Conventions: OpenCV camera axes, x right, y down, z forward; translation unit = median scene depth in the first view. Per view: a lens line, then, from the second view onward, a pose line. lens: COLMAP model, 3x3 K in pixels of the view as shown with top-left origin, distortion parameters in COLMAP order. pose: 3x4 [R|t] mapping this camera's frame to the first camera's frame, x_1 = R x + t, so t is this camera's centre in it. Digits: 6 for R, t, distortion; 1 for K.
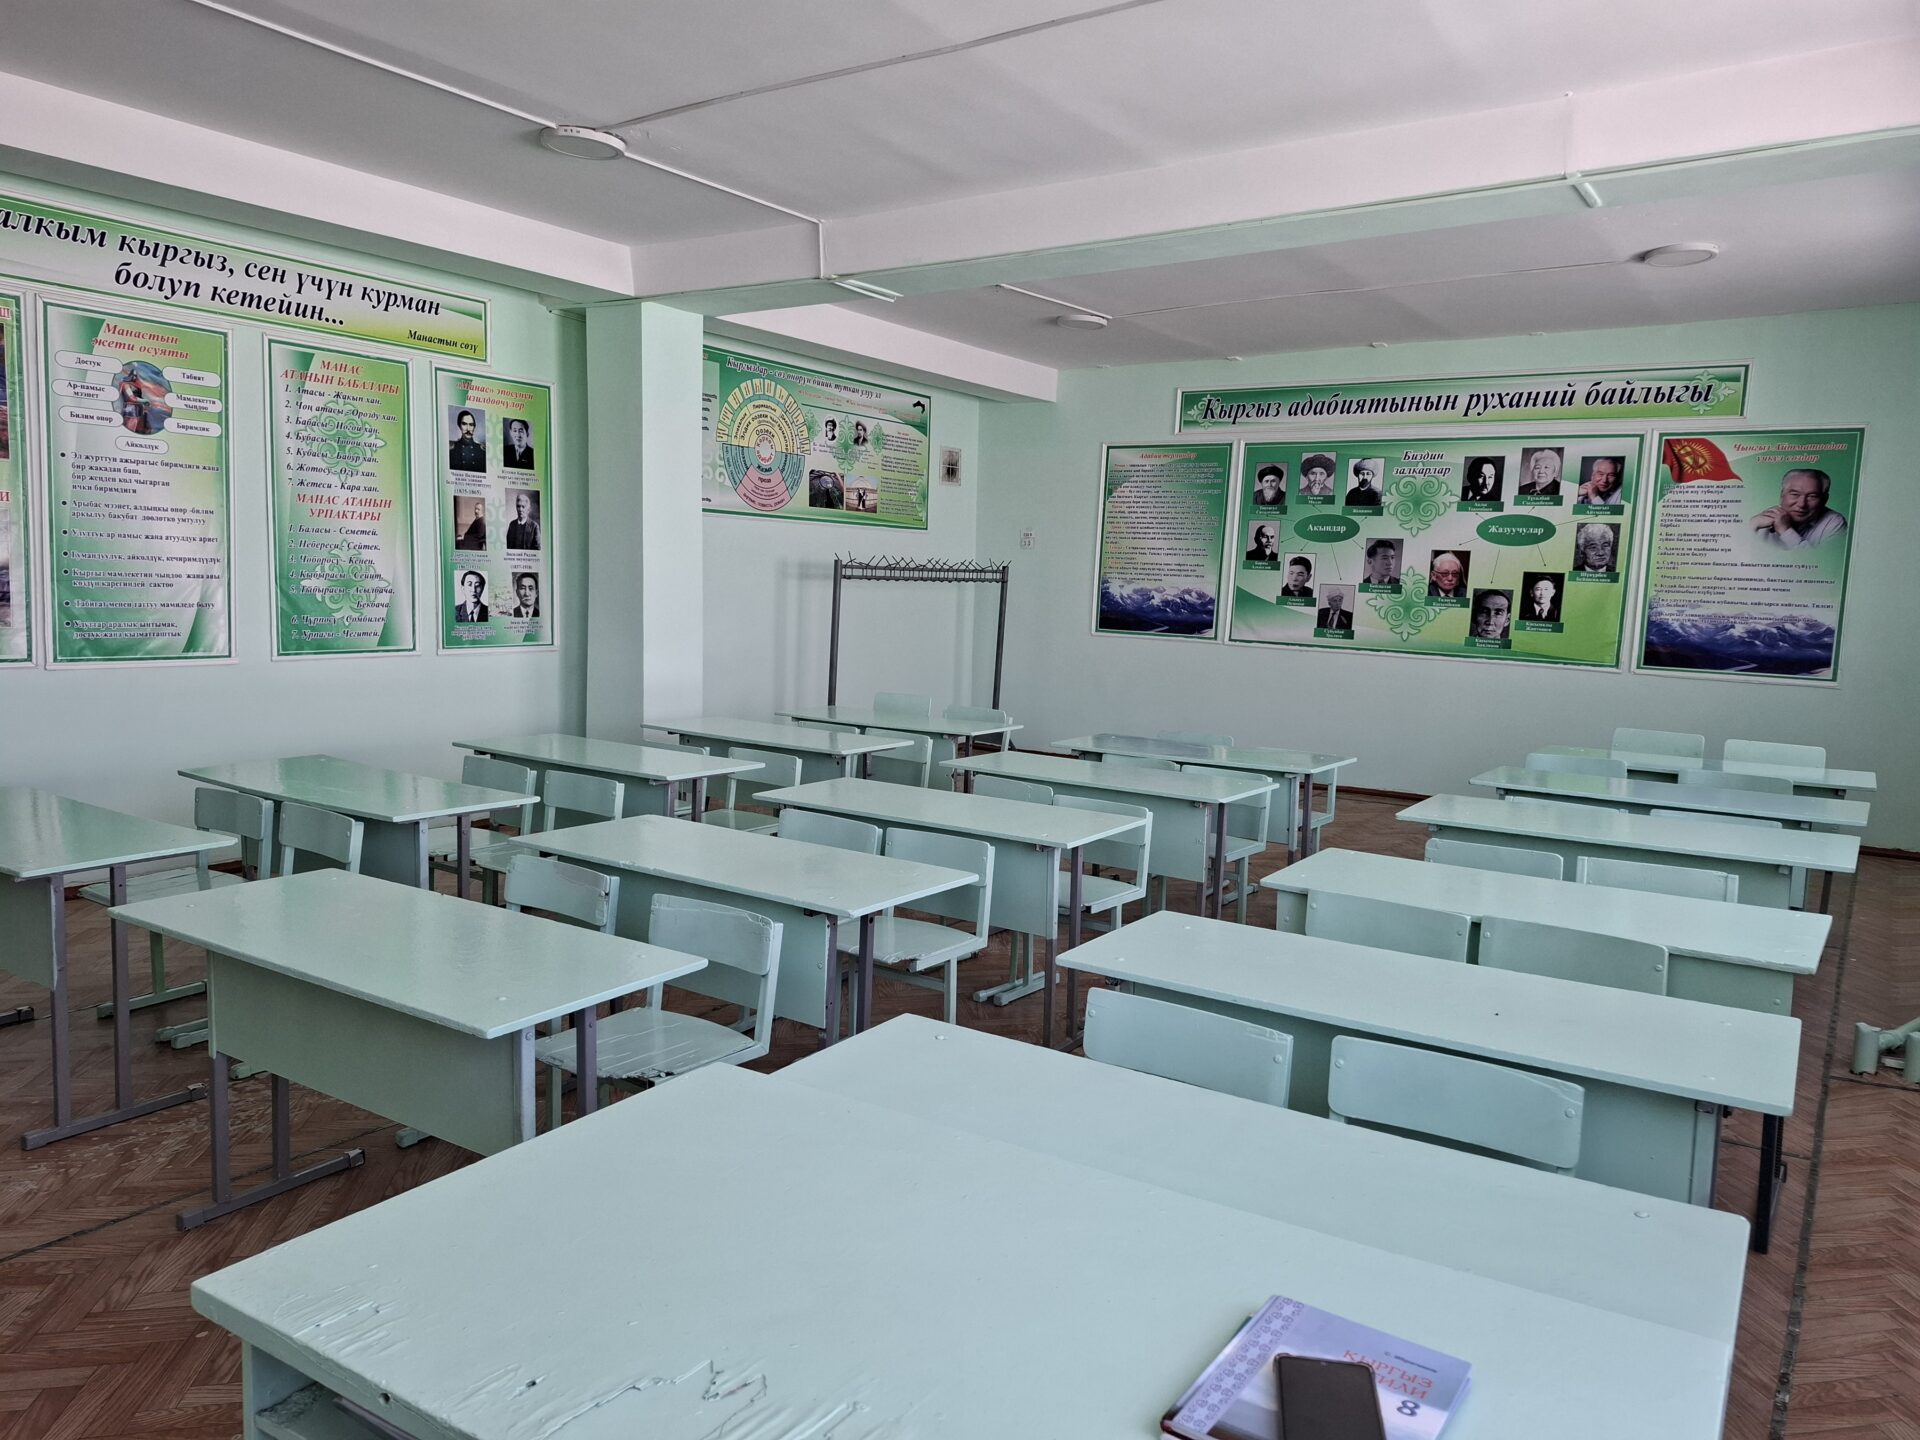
lens RADIAL K [[1334.3, 0, 952.8], [0, 1334.3, 716.8], [0, 0, 1]] dist [0.078796, -0.094981]
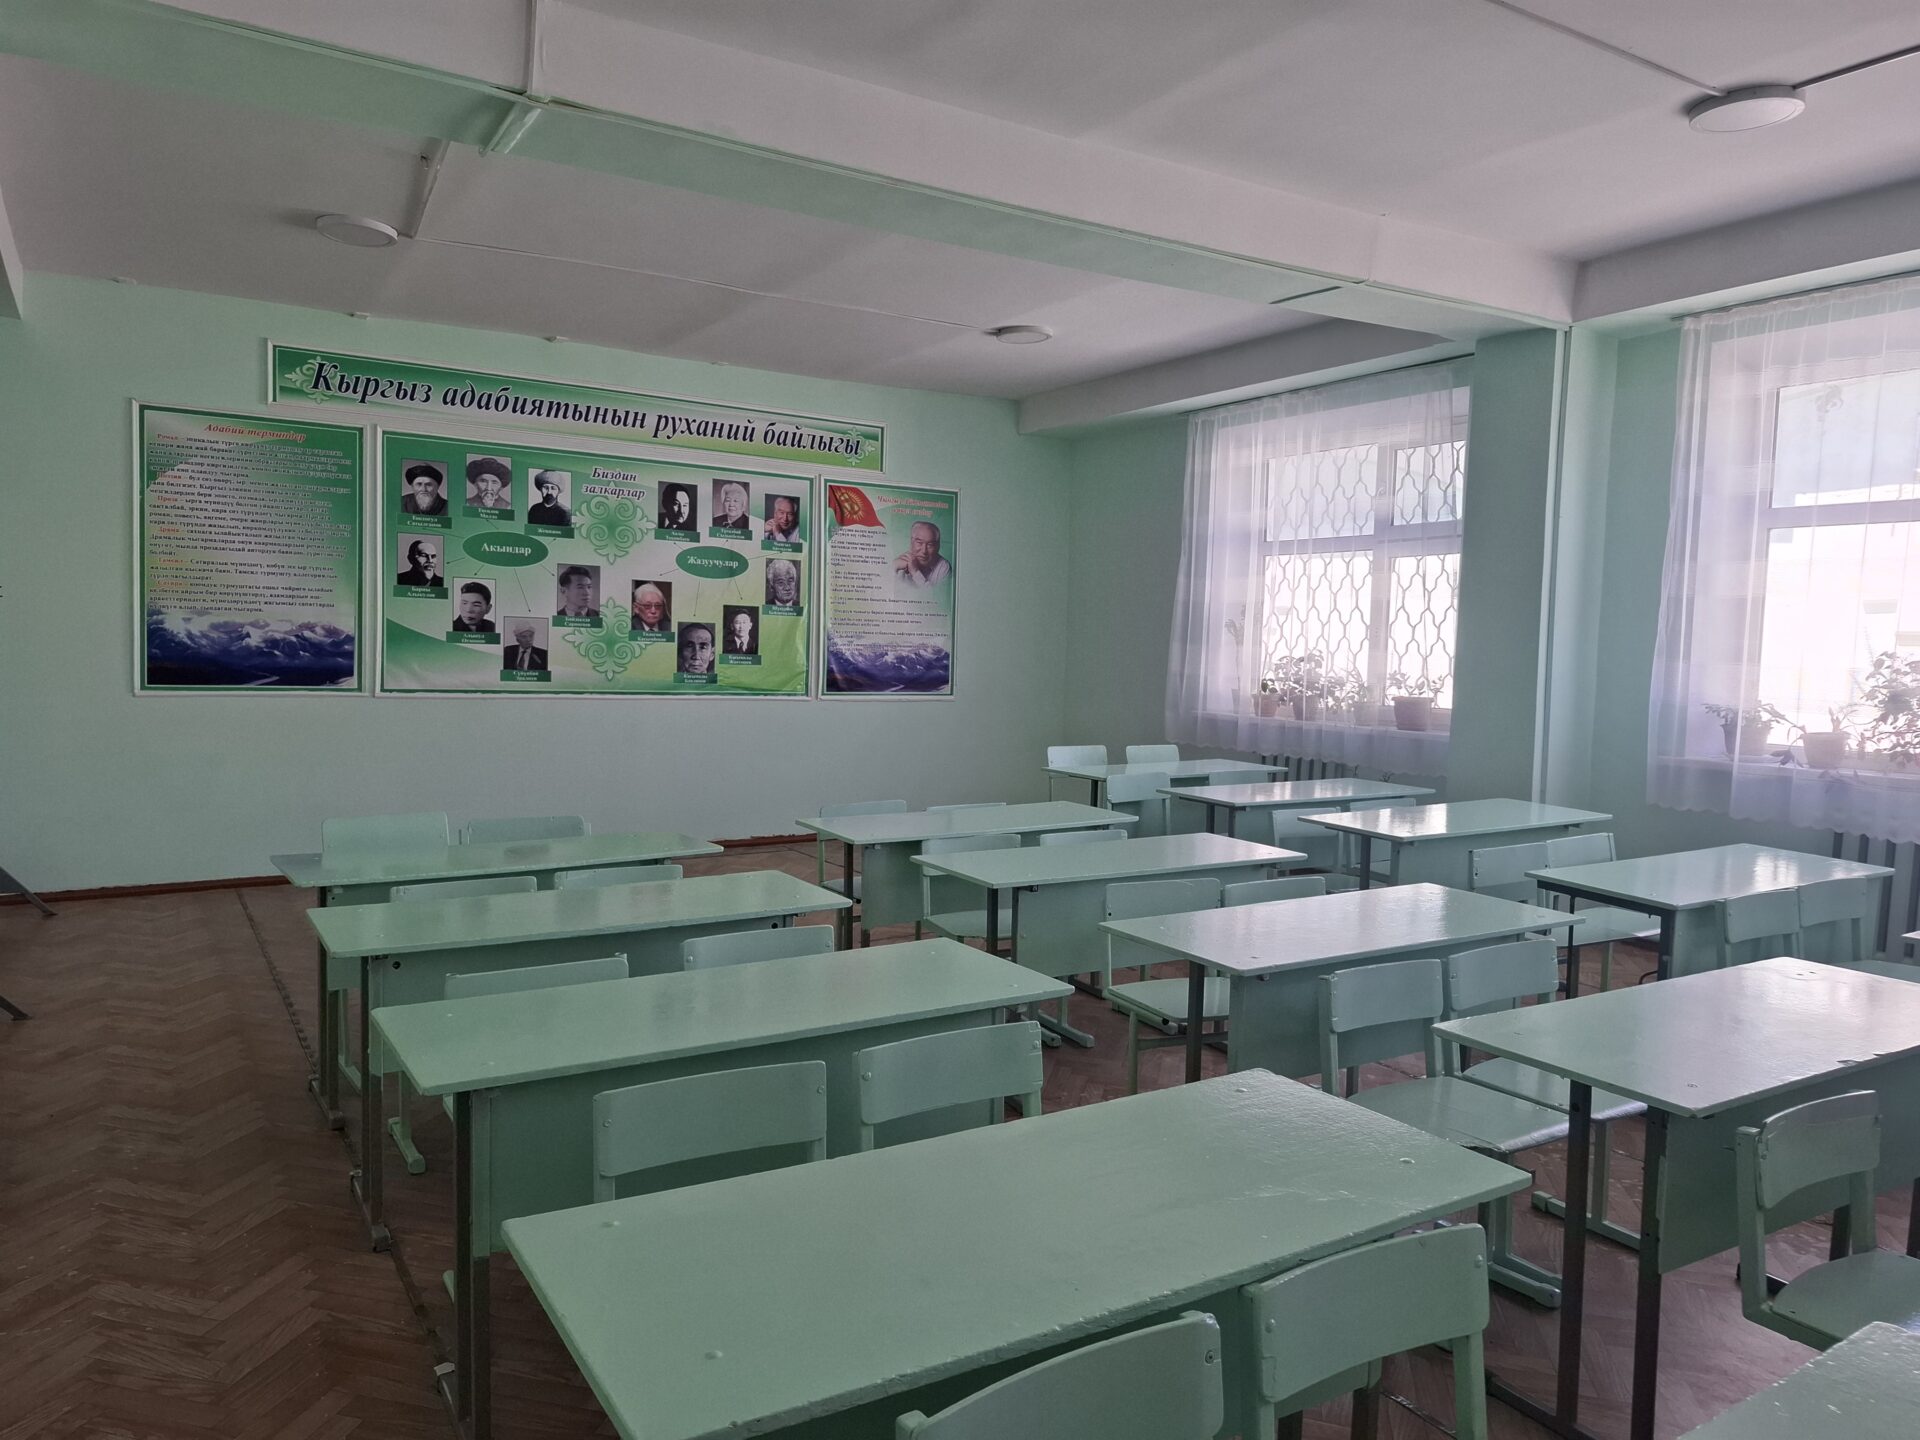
lens RADIAL K [[1334.3, 0, 991.7], [0, 1334.3, 733.2], [0, 0, 1]] dist [0.078796, -0.094981]
pose [[0.382360, -0.089982, 0.919622, -0.464230], [0.087872, 0.994277, 0.060752, -0.063436], [-0.919826, 0.057580, 0.388079, 0.501477]]
